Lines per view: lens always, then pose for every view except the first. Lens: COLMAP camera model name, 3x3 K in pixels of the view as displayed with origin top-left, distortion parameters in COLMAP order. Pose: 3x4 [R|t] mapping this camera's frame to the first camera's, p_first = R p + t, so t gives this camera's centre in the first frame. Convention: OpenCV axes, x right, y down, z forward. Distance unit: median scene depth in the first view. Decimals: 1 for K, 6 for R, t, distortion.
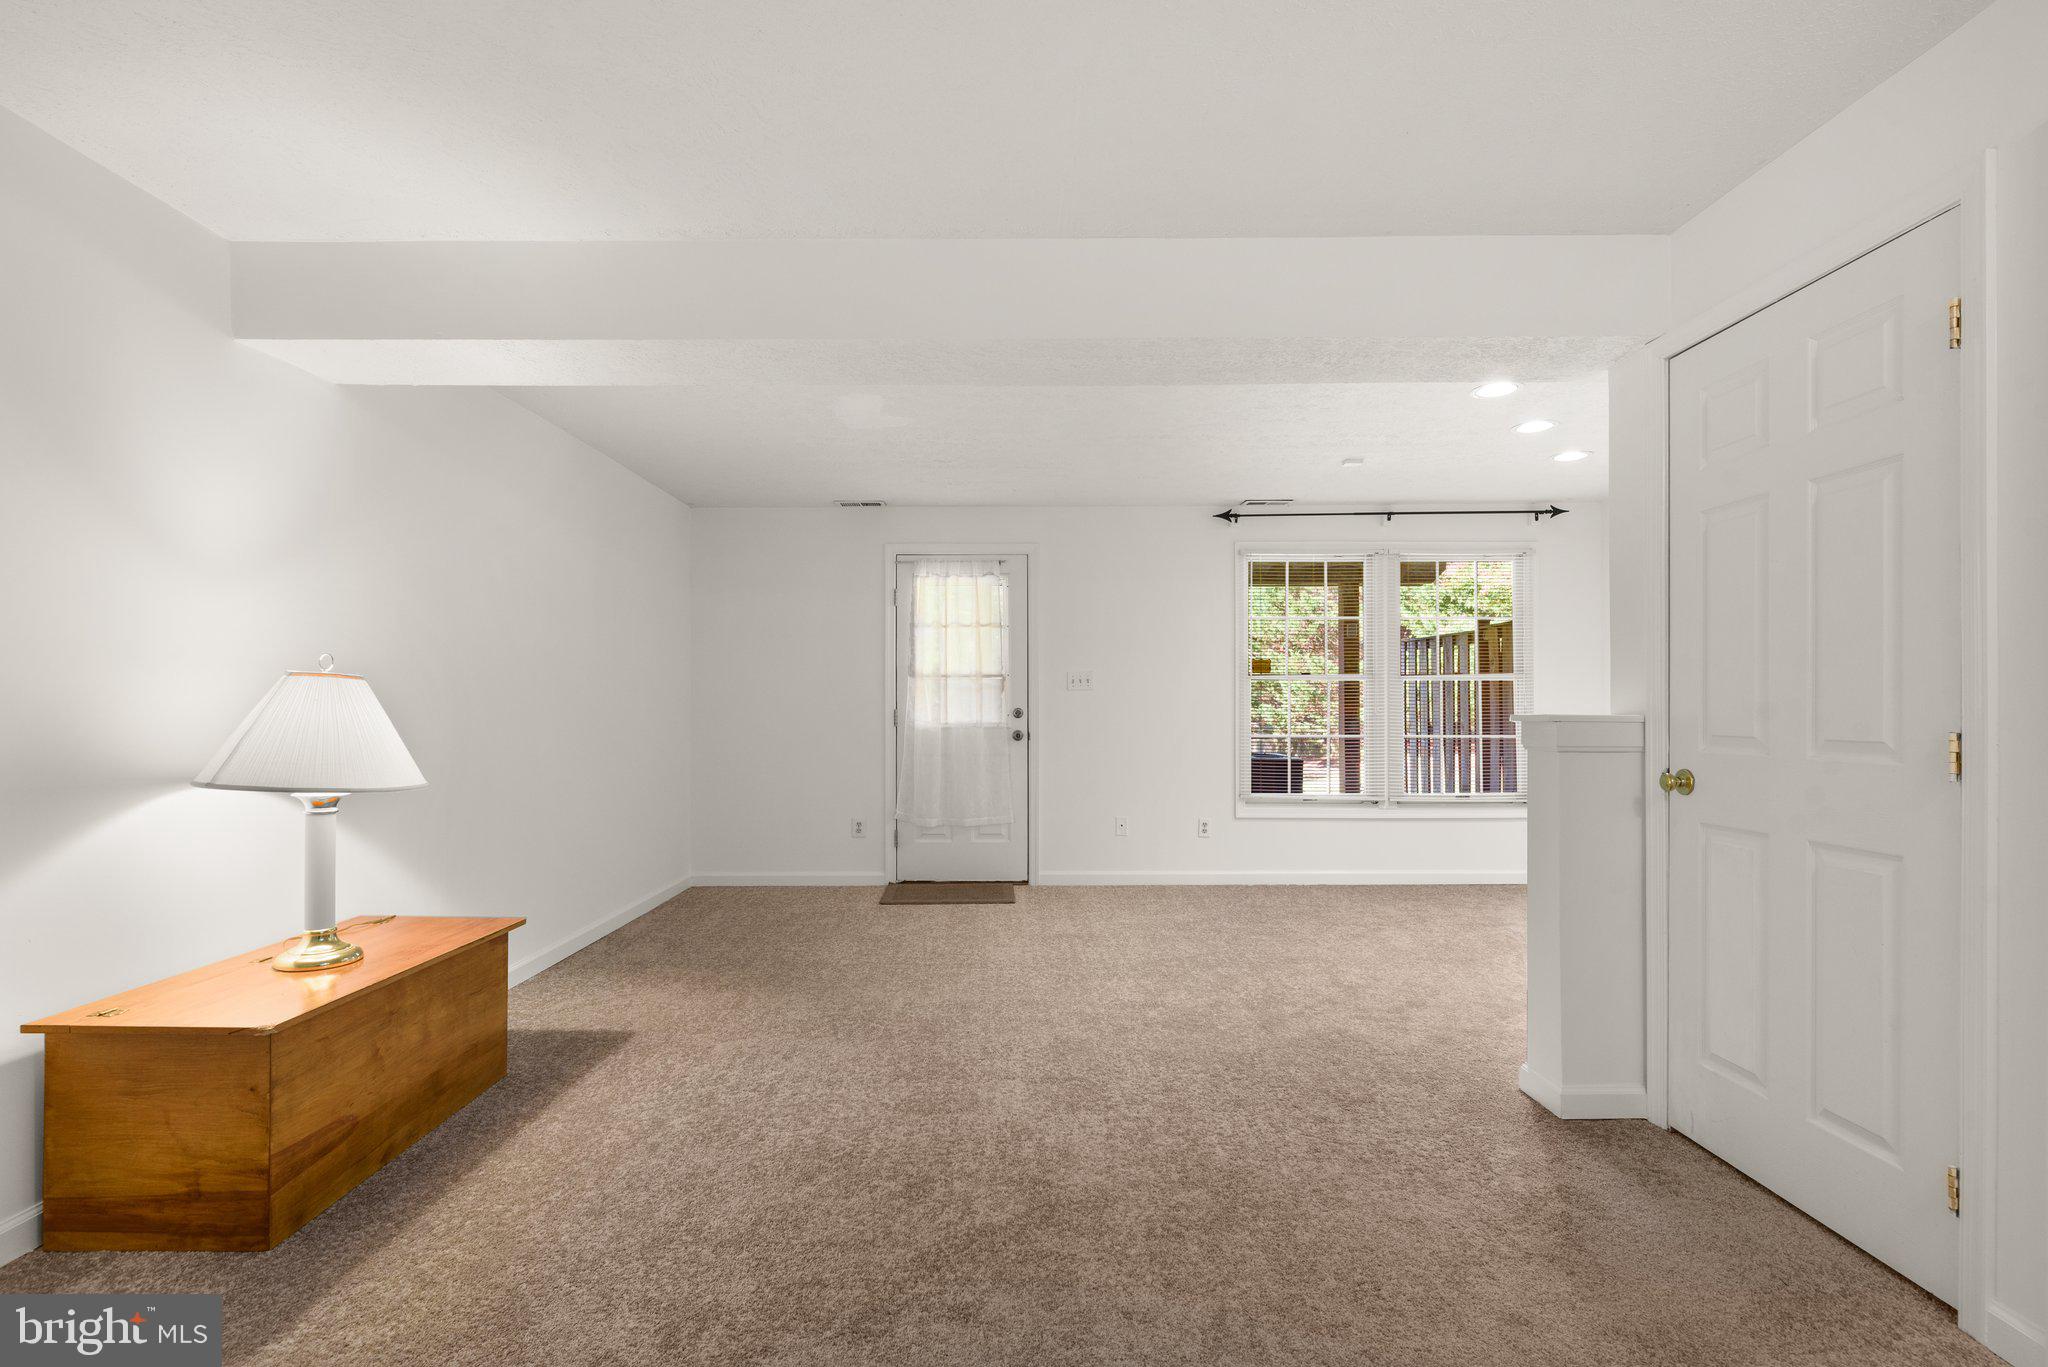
lens RADIAL K [[919.6, 0, 1025.1], [0, 919.6, 705.5], [0, 0, 1]] dist [0.001673, 0.000055]
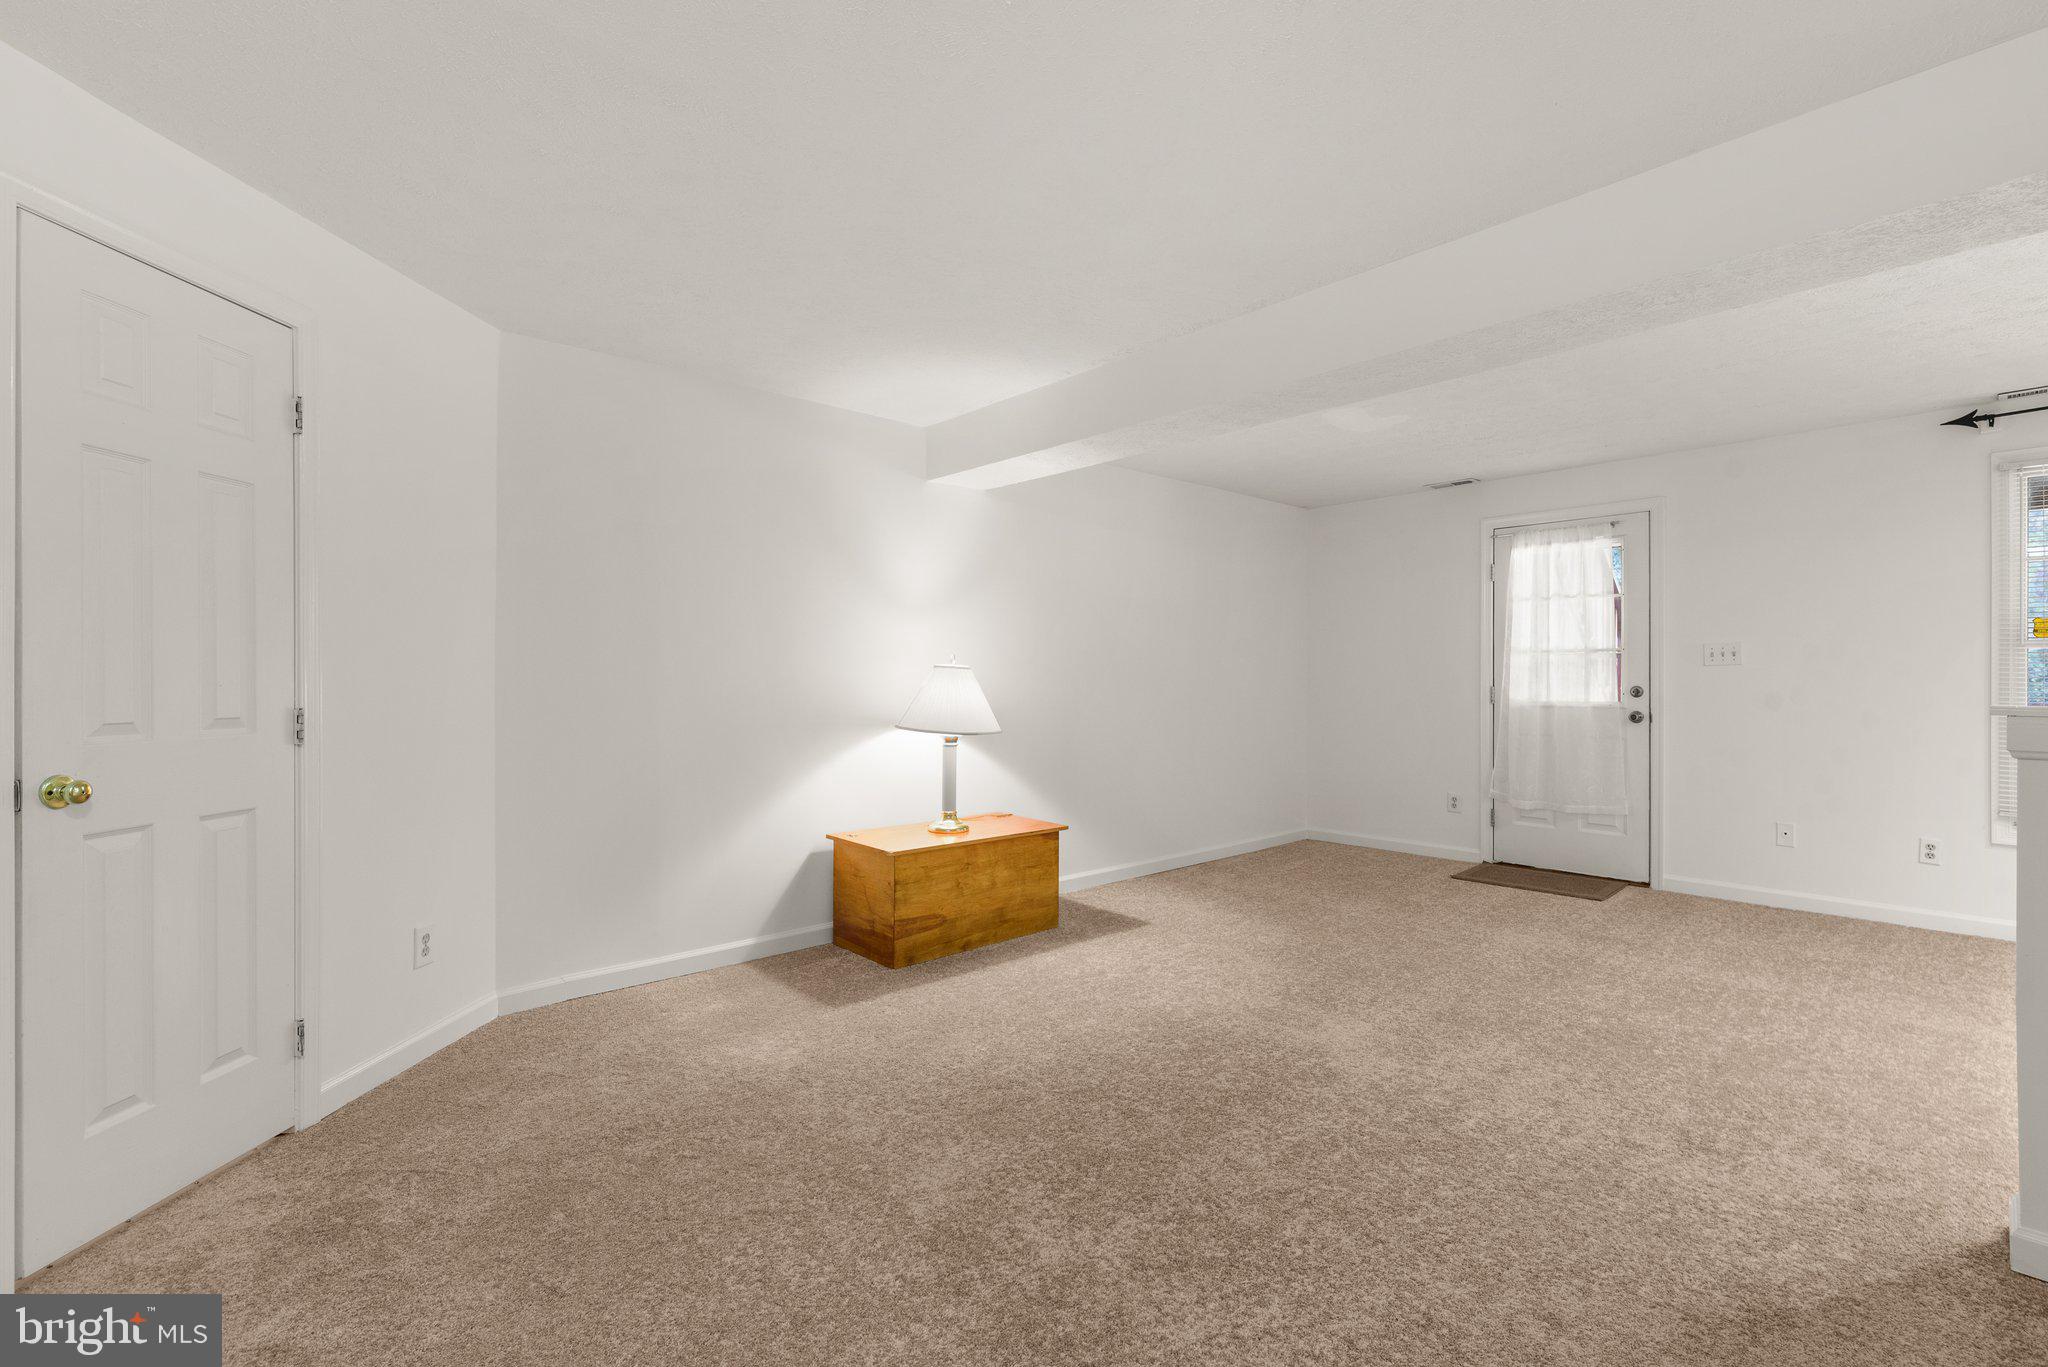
lens RADIAL K [[919.6, 0, 1039.4], [0, 919.6, 675.3], [0, 0, 1]] dist [0.001673, 0.000055]
pose [[0.671600, -0.000694, -0.740913, 0.539399], [-0.001009, 0.999998, -0.001851, -0.010872], [0.740913, 0.001990, 0.671598, -0.041010]]
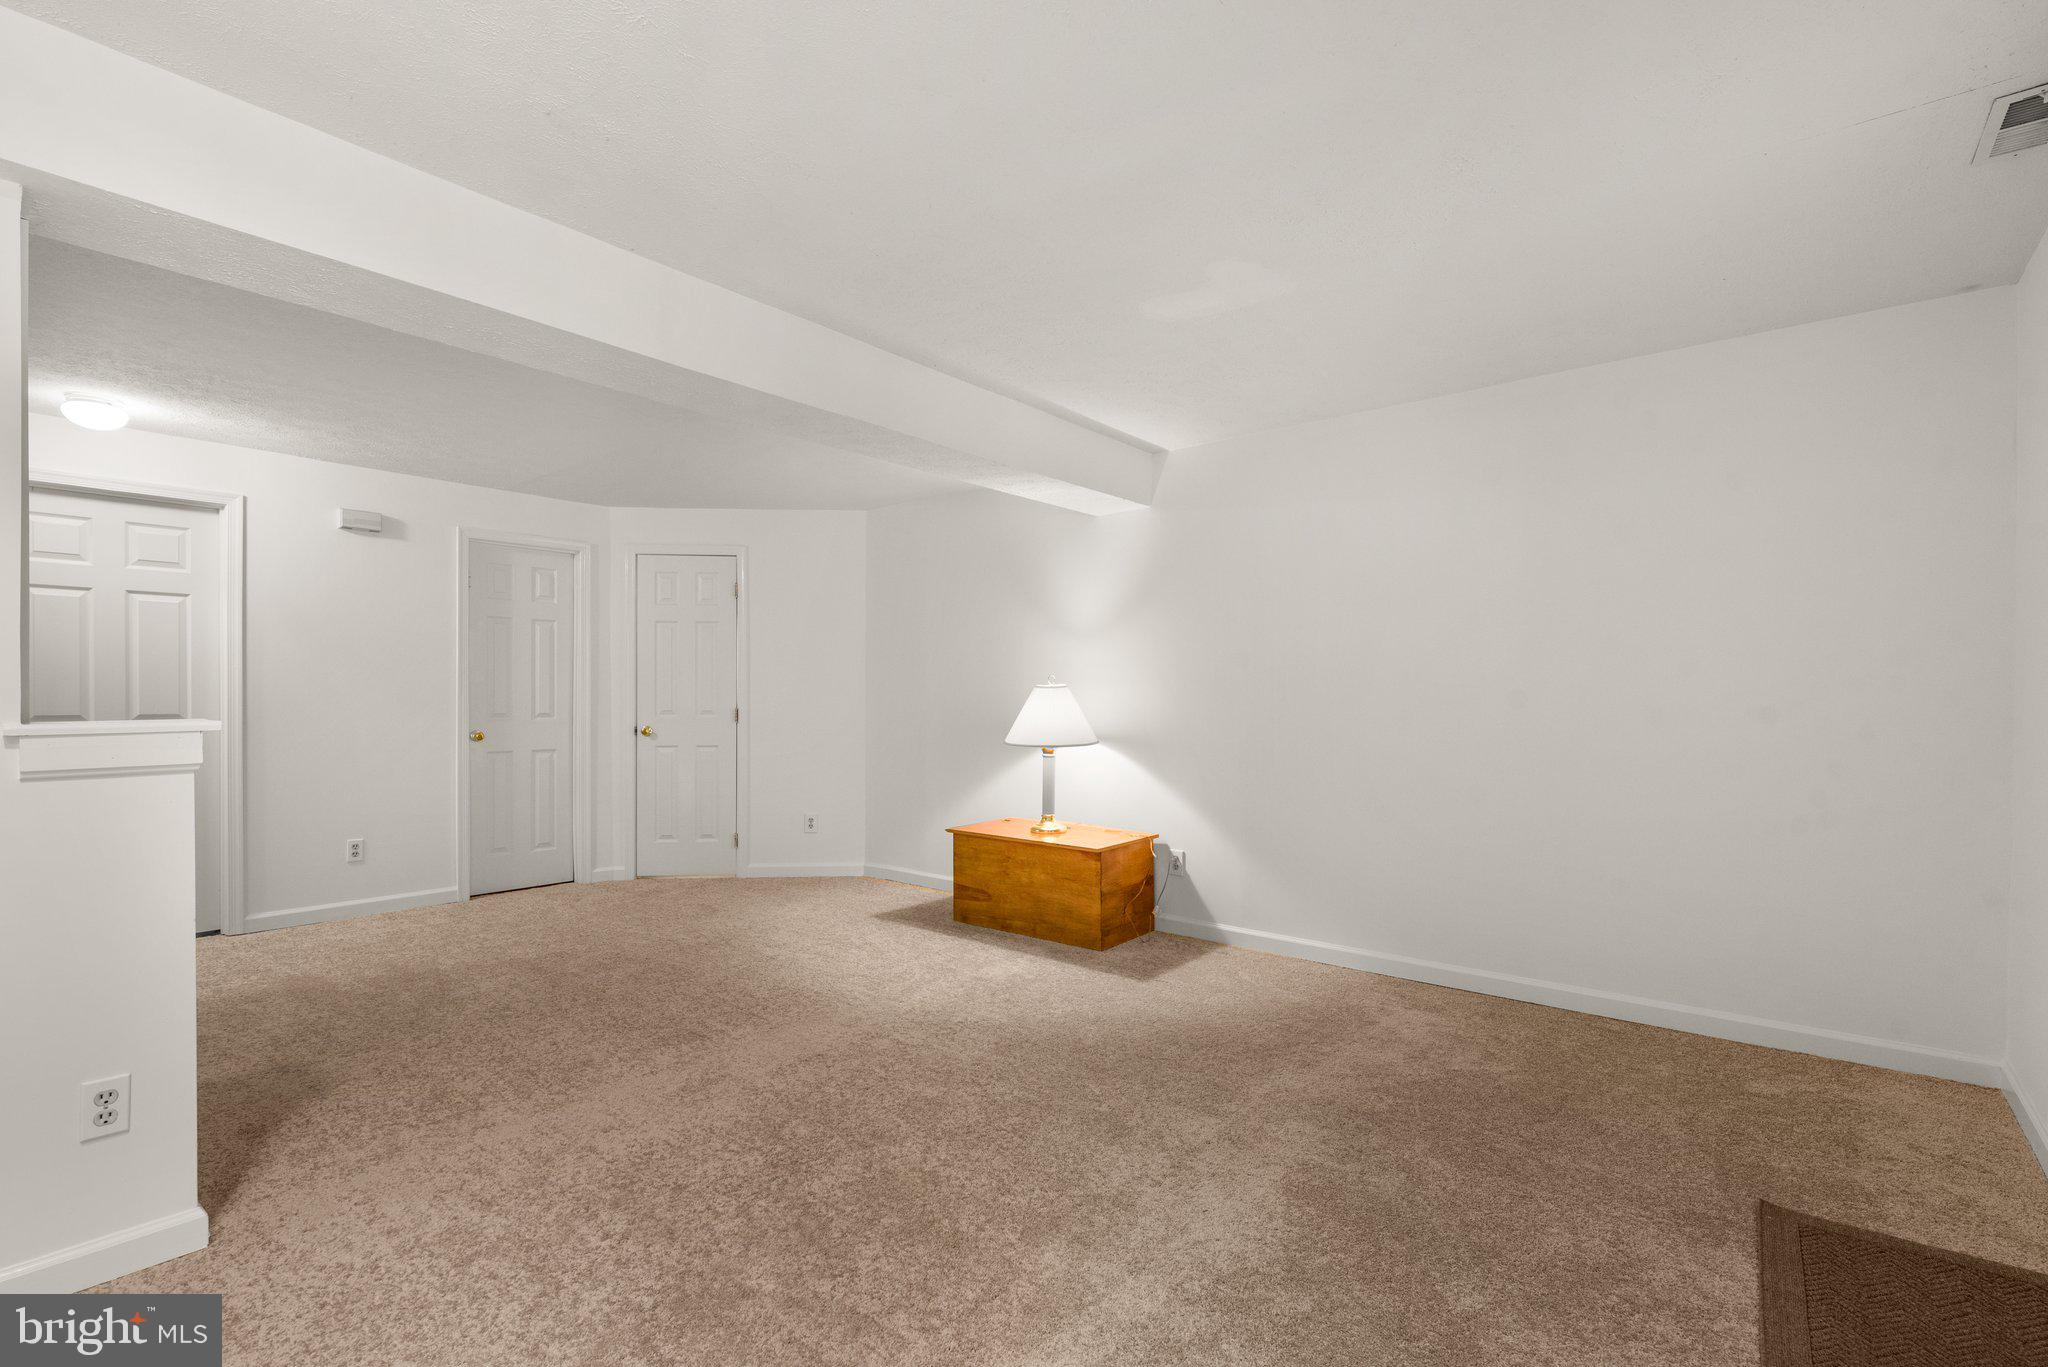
lens RADIAL K [[919.6, 0, 1023.6], [0, 919.6, 686.8], [0, 0, 1]] dist [0.001673, 0.000055]
pose [[-0.630829, -0.002266, -0.775918, 0.675658], [0.000832, 0.999993, -0.003597, -0.022047], [0.775921, -0.002915, -0.630823, 1.843126]]
